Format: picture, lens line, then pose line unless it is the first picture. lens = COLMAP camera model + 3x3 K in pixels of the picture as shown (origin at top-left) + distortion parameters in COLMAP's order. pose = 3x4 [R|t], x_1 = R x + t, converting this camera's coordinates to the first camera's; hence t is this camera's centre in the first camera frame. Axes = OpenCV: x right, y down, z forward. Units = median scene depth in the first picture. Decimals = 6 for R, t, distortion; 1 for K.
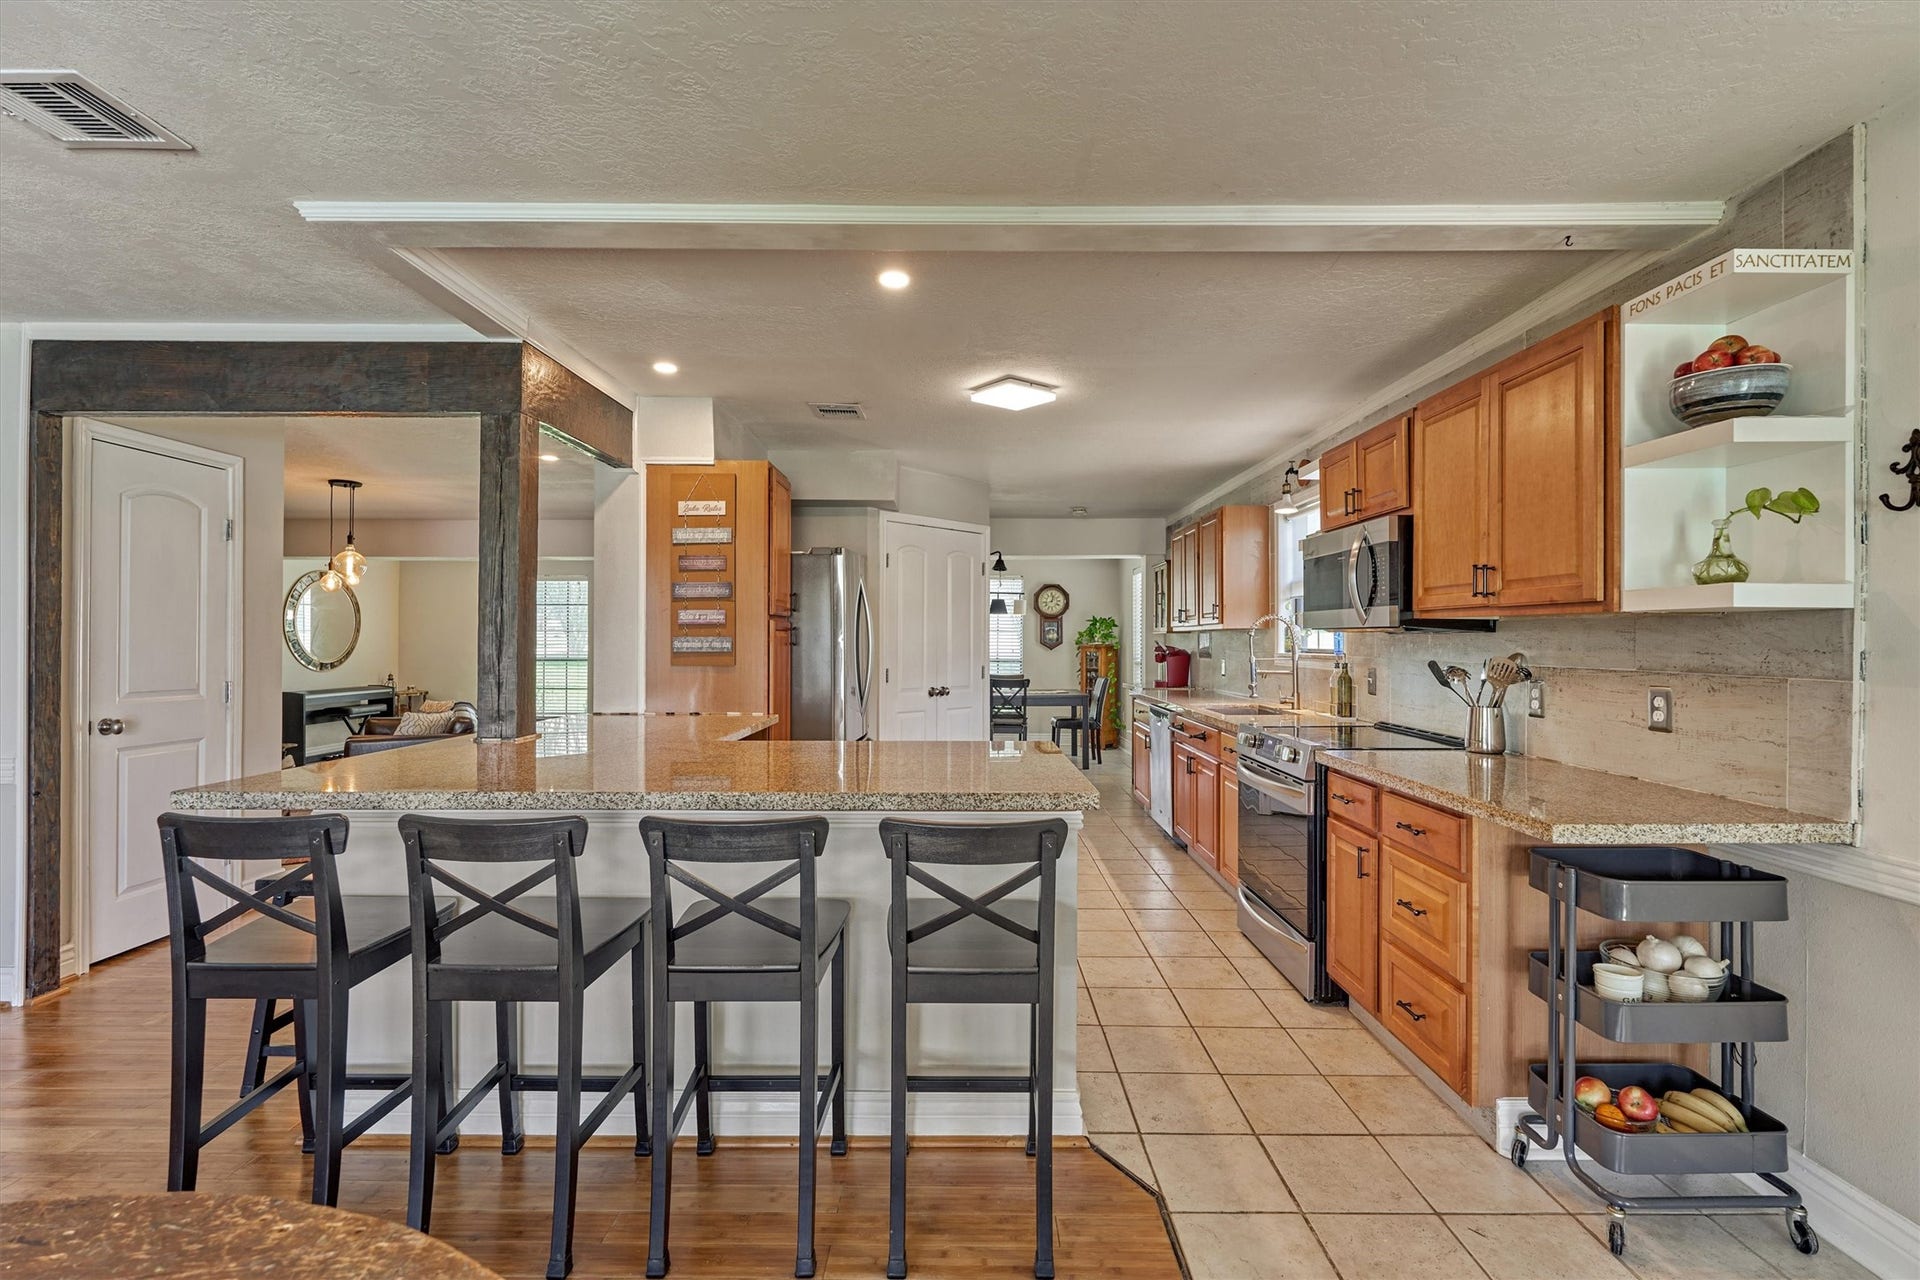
lens RADIAL K [[844.5, 0, 965.0], [0, 844.5, 636.4], [0, 0, 1]] dist [-0.007382, -0.000073]
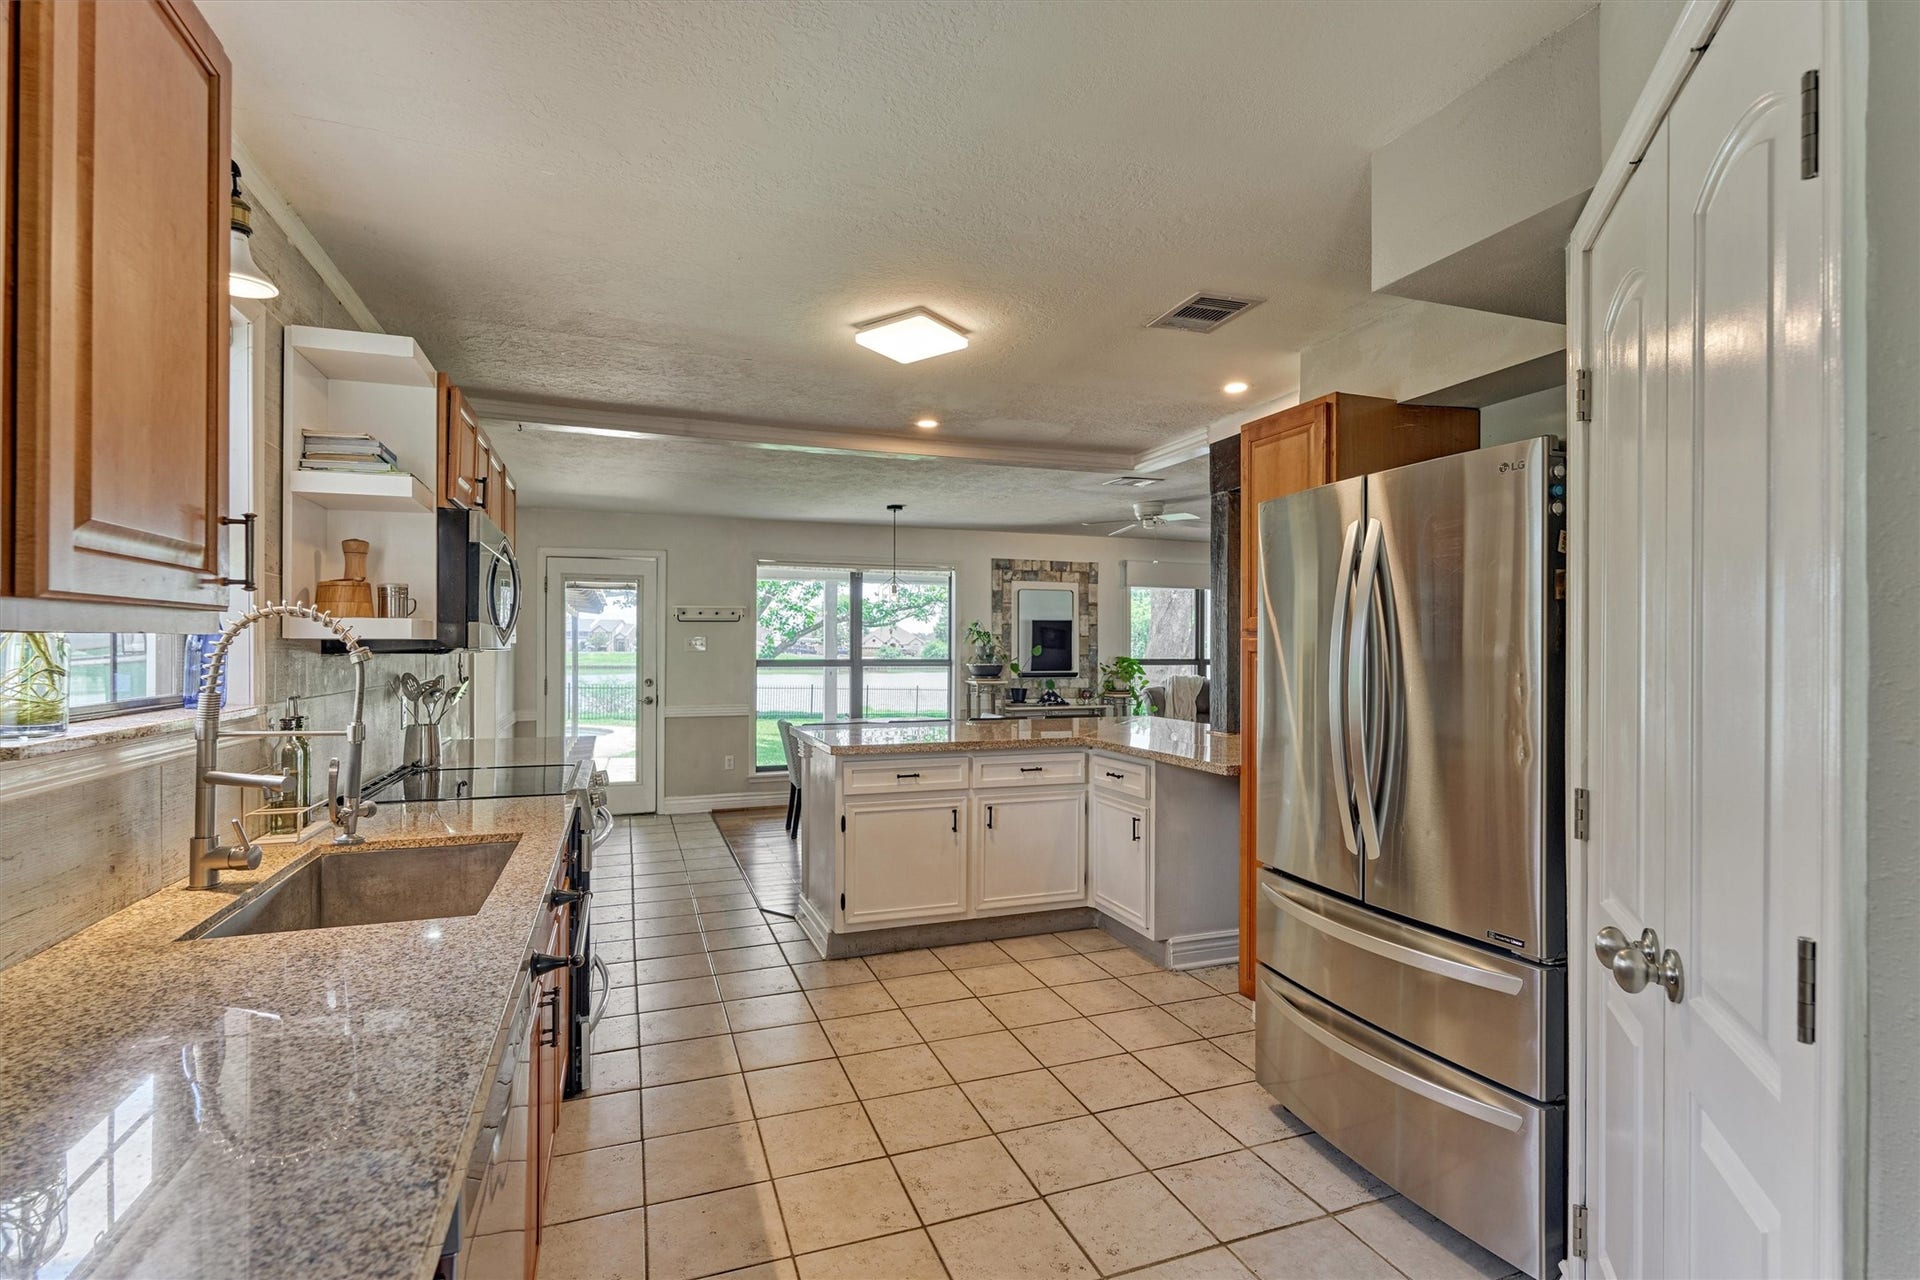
lens RADIAL K [[898.2, 0, 959.3], [0, 898.2, 655.1], [0, 0, 1]] dist [-0.004730, 0.000393]
pose [[-0.937629, -0.003057, -0.347624, 0.334438], [-0.006162, 0.999950, 0.007827, -0.011807], [0.347583, 0.009481, -0.937601, 2.002360]]
